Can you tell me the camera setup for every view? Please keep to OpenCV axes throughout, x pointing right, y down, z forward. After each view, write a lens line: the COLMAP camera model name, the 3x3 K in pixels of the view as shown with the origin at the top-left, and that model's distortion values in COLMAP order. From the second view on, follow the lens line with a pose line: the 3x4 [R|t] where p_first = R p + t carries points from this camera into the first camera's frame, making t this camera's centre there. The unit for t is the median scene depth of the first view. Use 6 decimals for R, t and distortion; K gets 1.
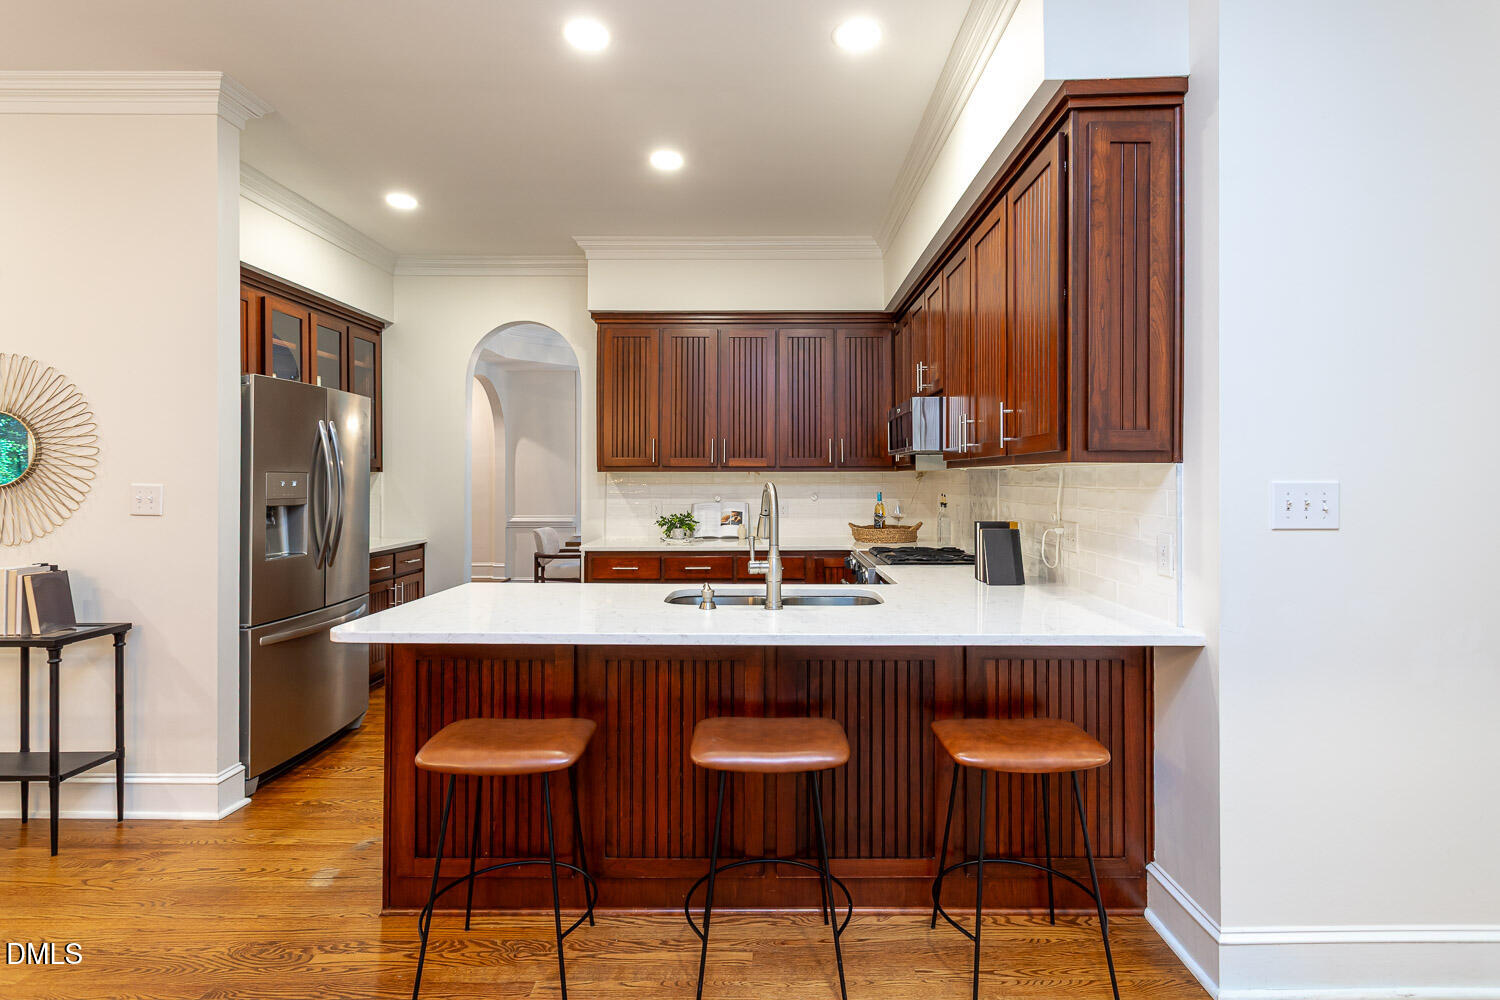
lens RADIAL K [[711.9, 0, 765.6], [0, 711.9, 470.6], [0, 0, 1]] dist [-0.001269, 0.001013]
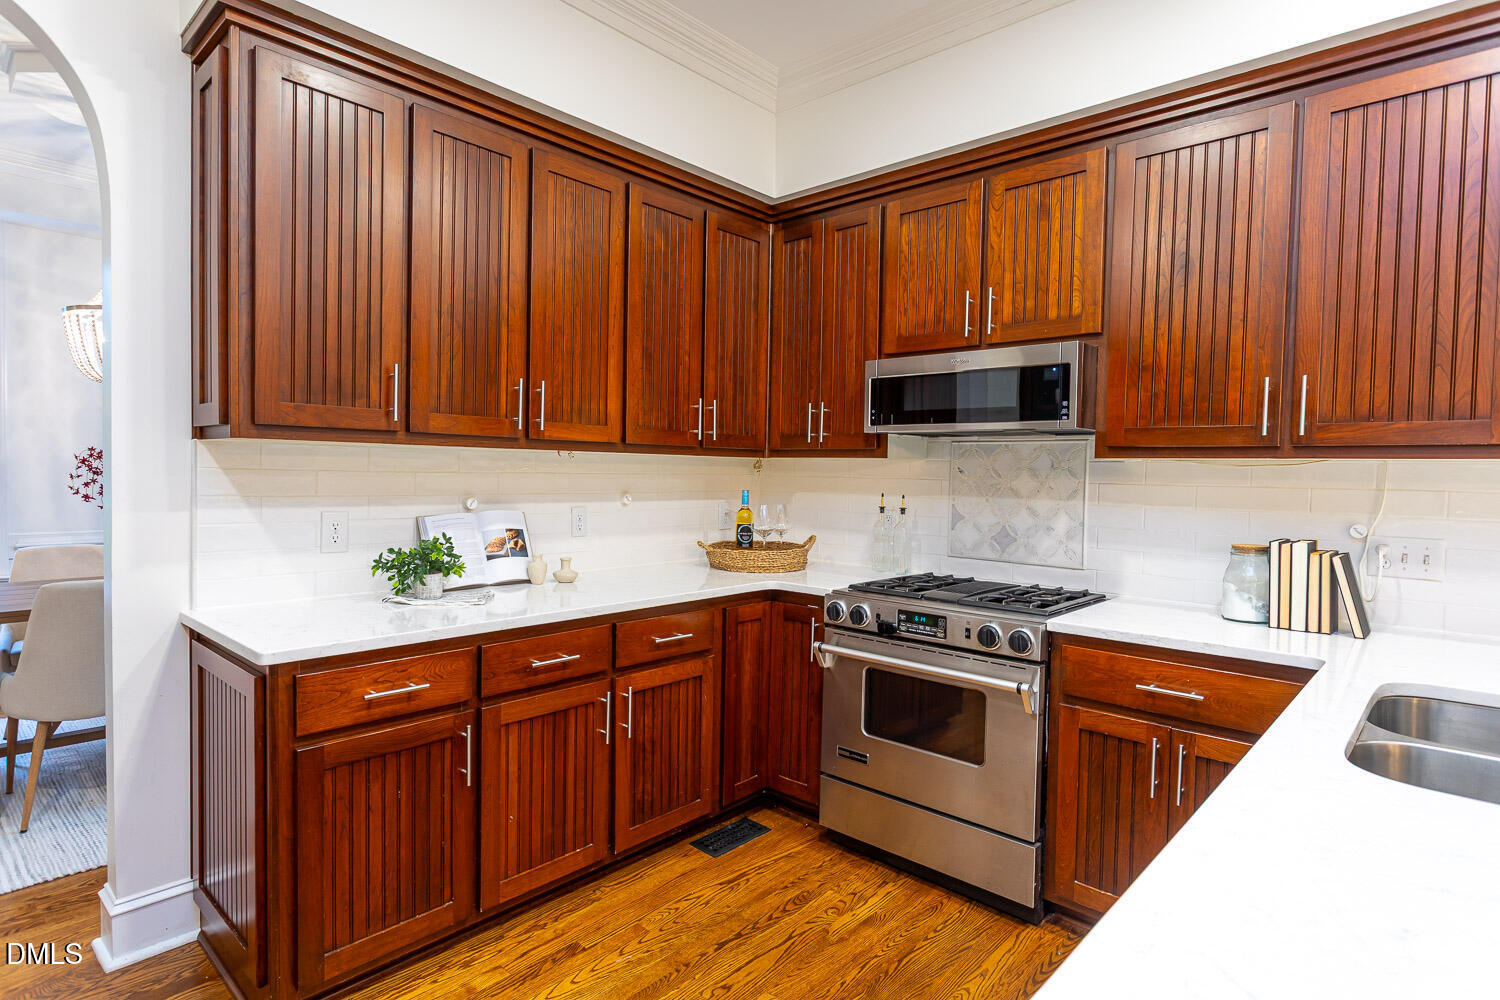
lens RADIAL K [[788.1, 0, 727.7], [0, 788.1, 491.1], [0, 0, 1]] dist [-0.005859, 0.001461]
pose [[0.691518, -0.004836, 0.722343, -0.361046], [-0.026002, 0.999163, 0.031581, 0.009716], [-0.721891, -0.040621, 0.690813, 0.550749]]
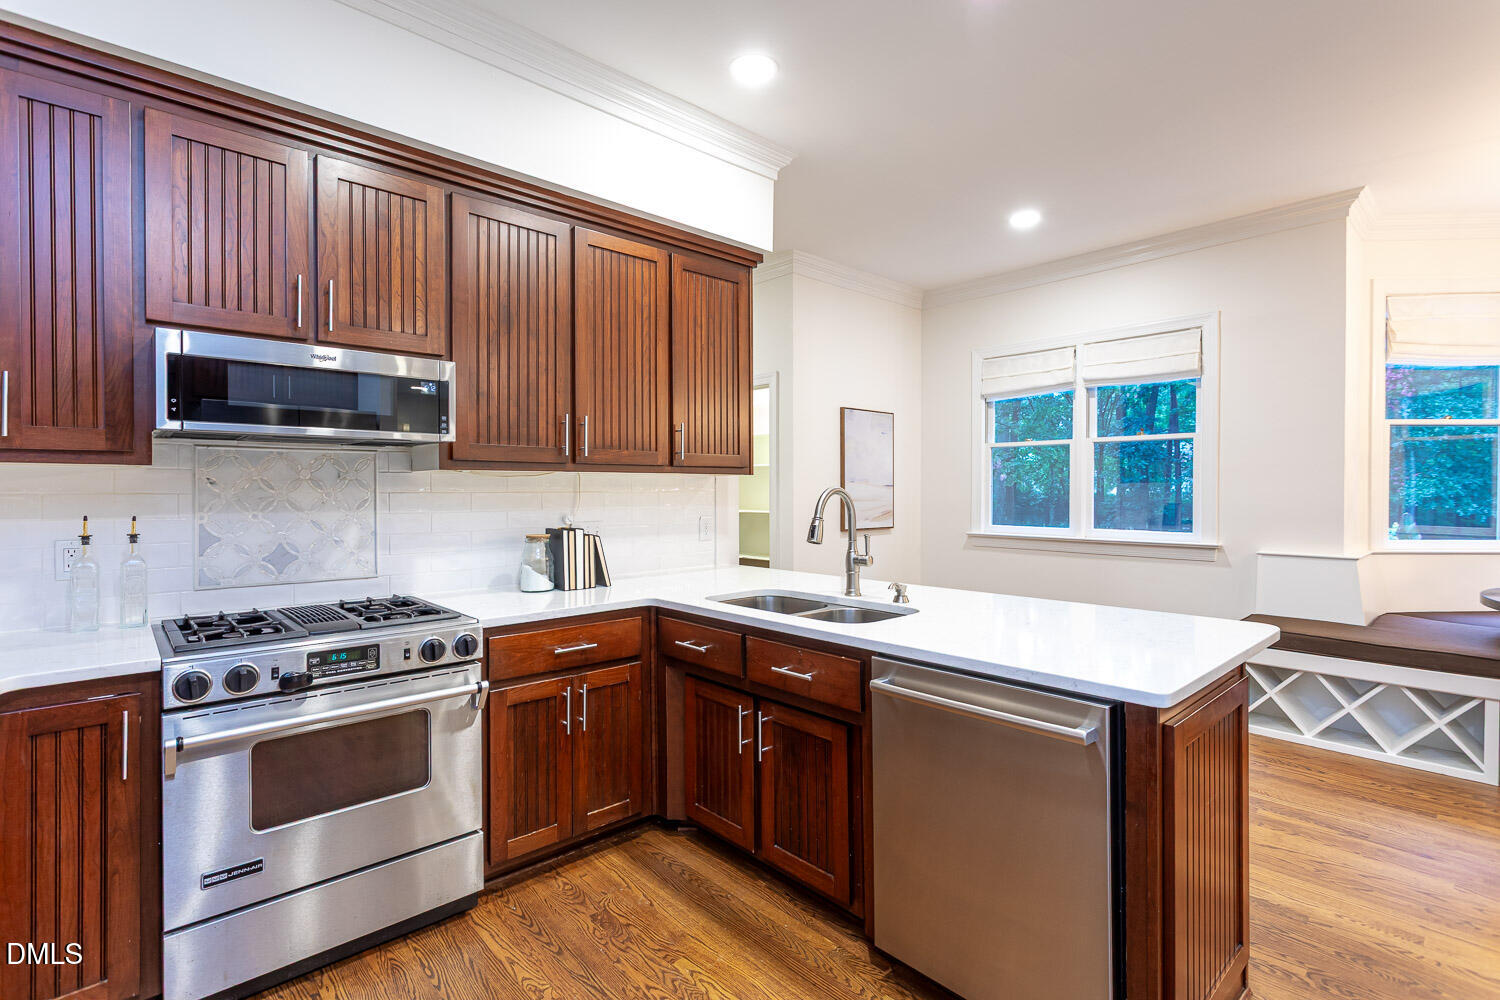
lens RADIAL K [[711.9, 0, 758.1], [0, 711.9, 489.3], [0, 0, 1]] dist [-0.001269, 0.001013]
pose [[-0.669774, 0.000295, 0.742565, -0.352709], [-0.005570, 0.999970, -0.005421, 0.014066], [-0.742544, -0.007767, -0.669752, 0.916013]]
